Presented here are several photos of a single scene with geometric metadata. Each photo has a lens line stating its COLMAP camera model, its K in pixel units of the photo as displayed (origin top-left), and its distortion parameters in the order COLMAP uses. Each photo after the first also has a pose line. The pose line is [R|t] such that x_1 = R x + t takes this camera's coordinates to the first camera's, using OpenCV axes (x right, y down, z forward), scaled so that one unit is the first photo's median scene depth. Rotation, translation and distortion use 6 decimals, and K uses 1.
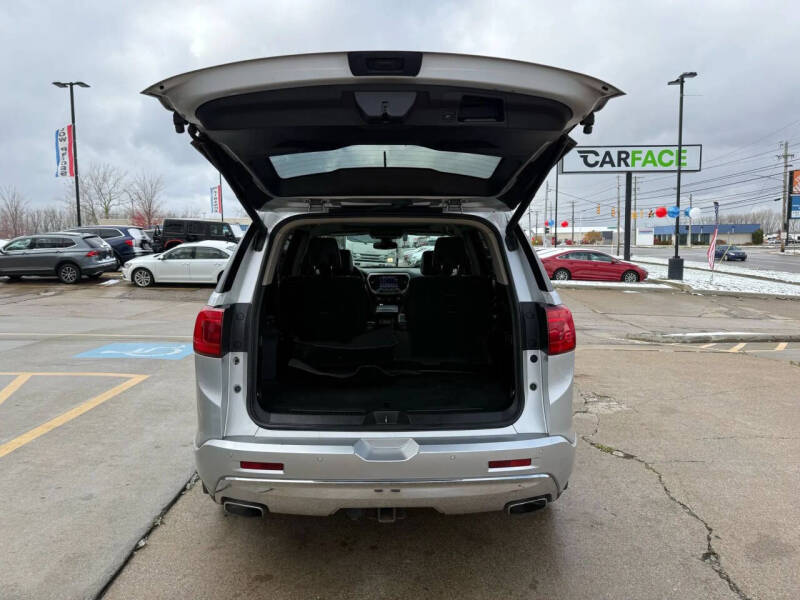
lens RADIAL K [[564.4, 0, 396.2], [0, 564.4, 300.1], [0, 0, 1]] dist [0.007254, -0.004050]
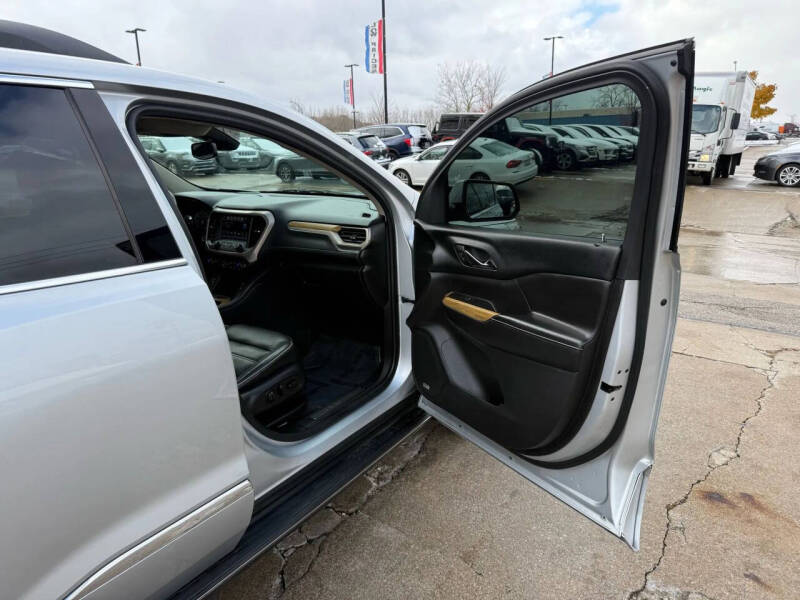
lens RADIAL K [[564.7, 0, 395.9], [0, 564.7, 314.1], [0, 0, 1]] dist [0.007376, -0.001902]
pose [[0.823065, 0.148831, -0.548100, 0.131832], [-0.036170, 0.976831, 0.210933, -0.023487], [0.566795, -0.153786, 0.809379, 0.227788]]
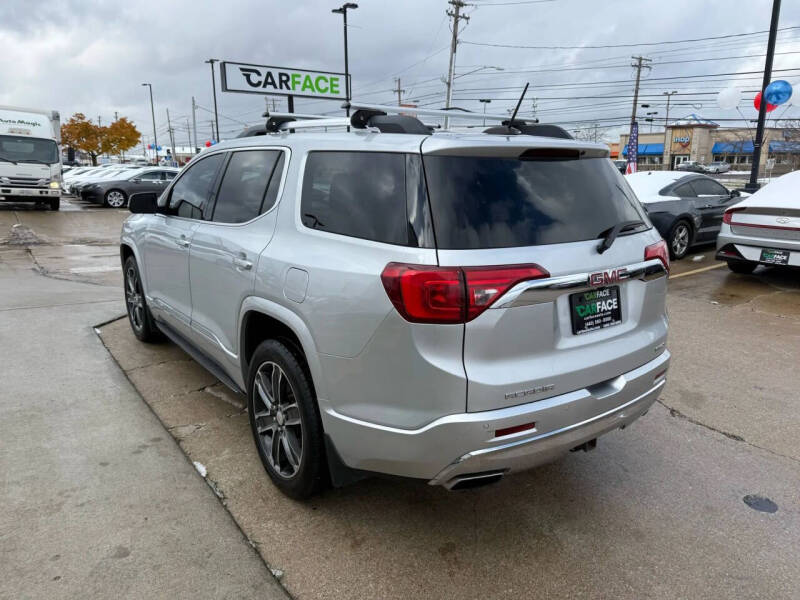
lens RADIAL K [[564.3, 0, 403.6], [0, 564.3, 301.3], [0, 0, 1]] dist [-0.000369, -0.004385]
pose [[0.811557, -0.128944, 0.569867, -0.127365], [0.050065, 0.987103, 0.152055, -0.009643], [-0.582124, -0.094871, 0.807546, 0.053842]]
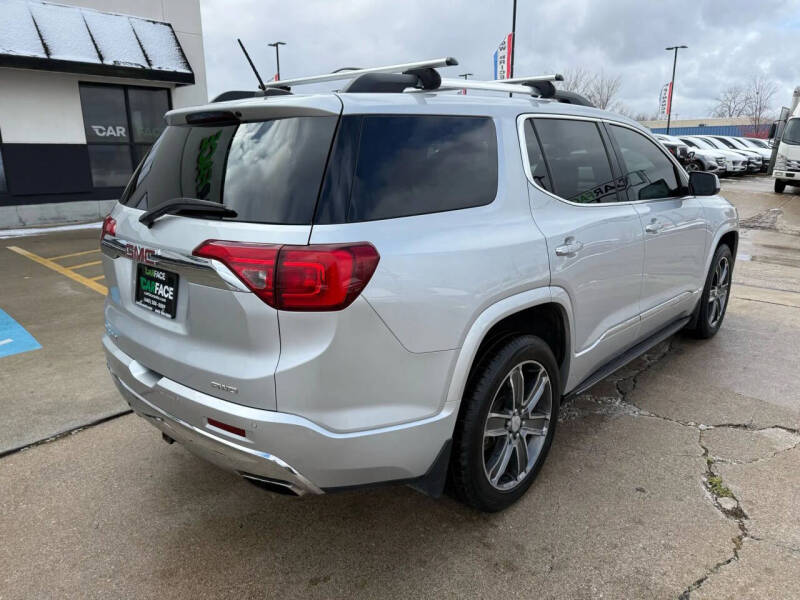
lens RADIAL K [[565.6, 0, 404.2], [0, 565.6, 305.2], [0, 0, 1]] dist [0.002781, -0.000792]
pose [[0.727763, 0.182374, -0.661137, 0.130977], [-0.068537, 0.978510, 0.194477, -0.009469], [0.682396, -0.096221, 0.724622, 0.085342]]
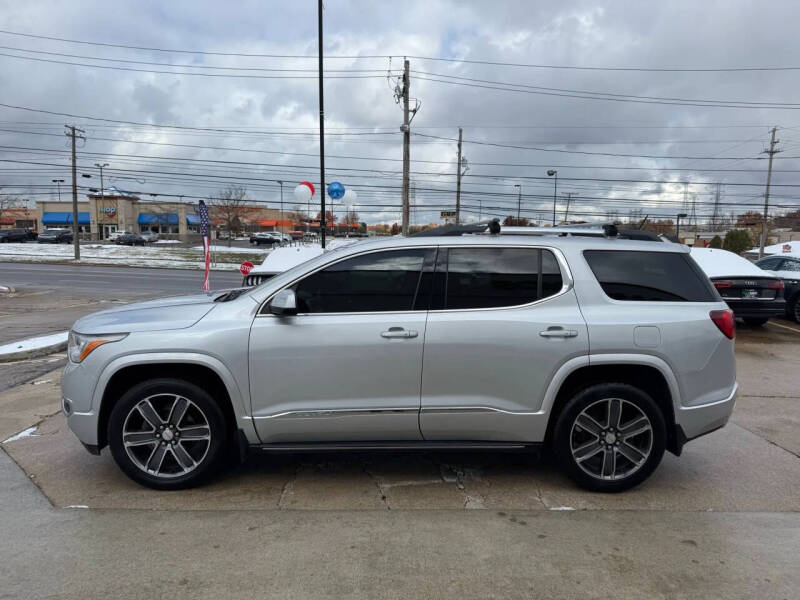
lens RADIAL K [[563.3, 0, 397.8], [0, 563.3, 307.9], [0, 0, 1]] dist [0.004480, -0.009115]
pose [[-0.006060, -0.119159, 0.992857, -0.296792], [0.090656, 0.988721, 0.119216, -0.041904], [-0.995864, 0.090731, 0.004811, 0.299030]]
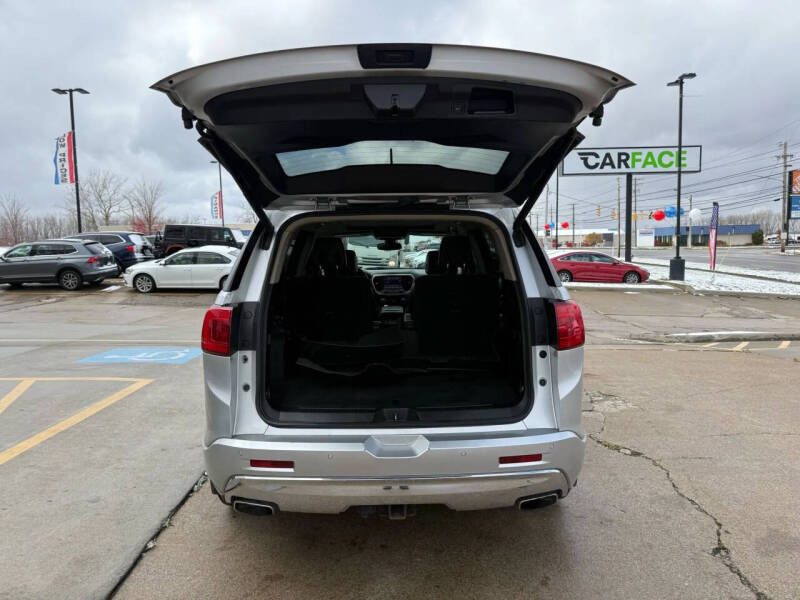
lens RADIAL K [[564.4, 0, 399.7], [0, 564.4, 303.2], [0, 0, 1]] dist [0.008347, -0.005792]
pose [[0.999941, -0.010243, 0.003504, -0.001841], [0.010250, 0.999946, -0.001931, 0.001948], [-0.003485, 0.001967, 0.999992, 0.000291]]
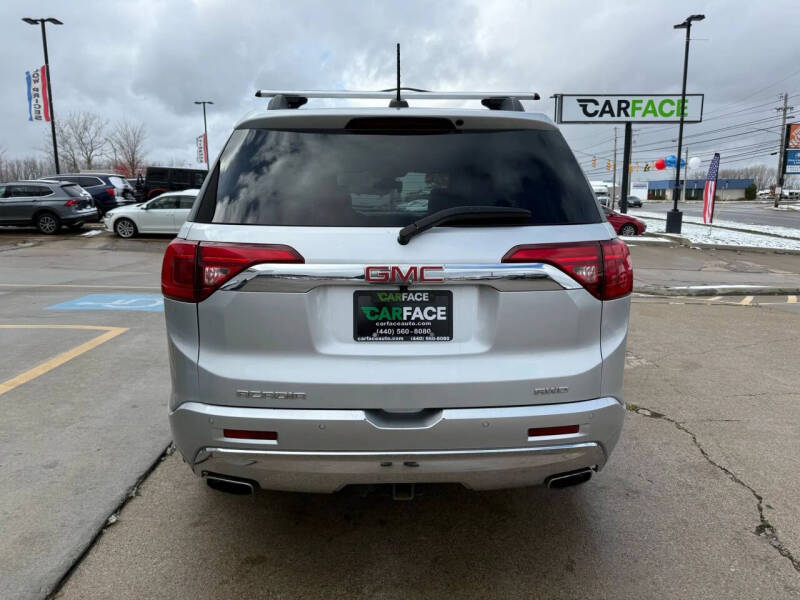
lens RADIAL K [[566.7, 0, 400.0], [0, 566.7, 301.5], [0, 0, 1]] dist [0.001091, -0.002238]
pose [[0.999759, 0.001332, 0.021925, -0.005791], [-0.003119, 0.996654, 0.081680, 0.005073], [-0.021743, -0.081729, 0.996417, 0.028562]]
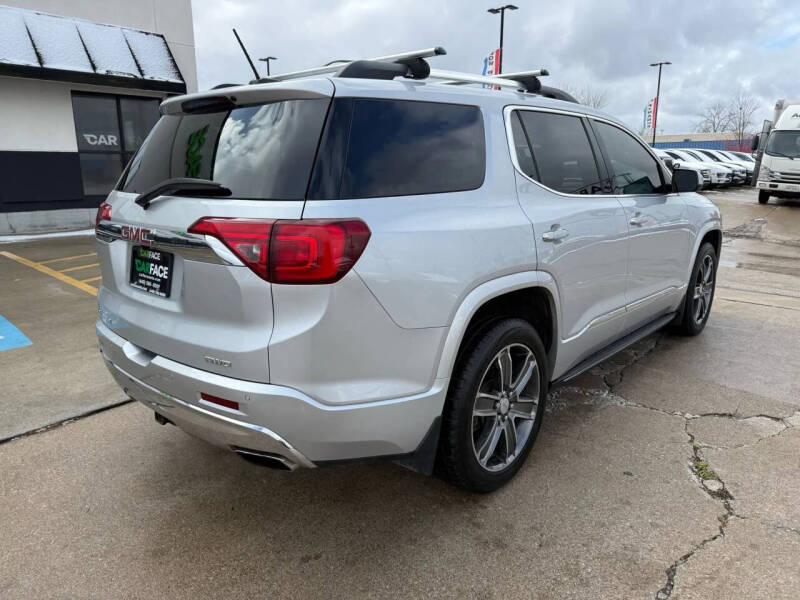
lens RADIAL K [[564.4, 0, 399.7], [0, 564.4, 303.2], [0, 0, 1]] dist [0.008347, -0.005792]
pose [[0.734819, 0.163647, -0.658226, 0.134031], [-0.069369, 0.983501, 0.167074, -0.002059], [0.674707, -0.077108, 0.734047, 0.082544]]
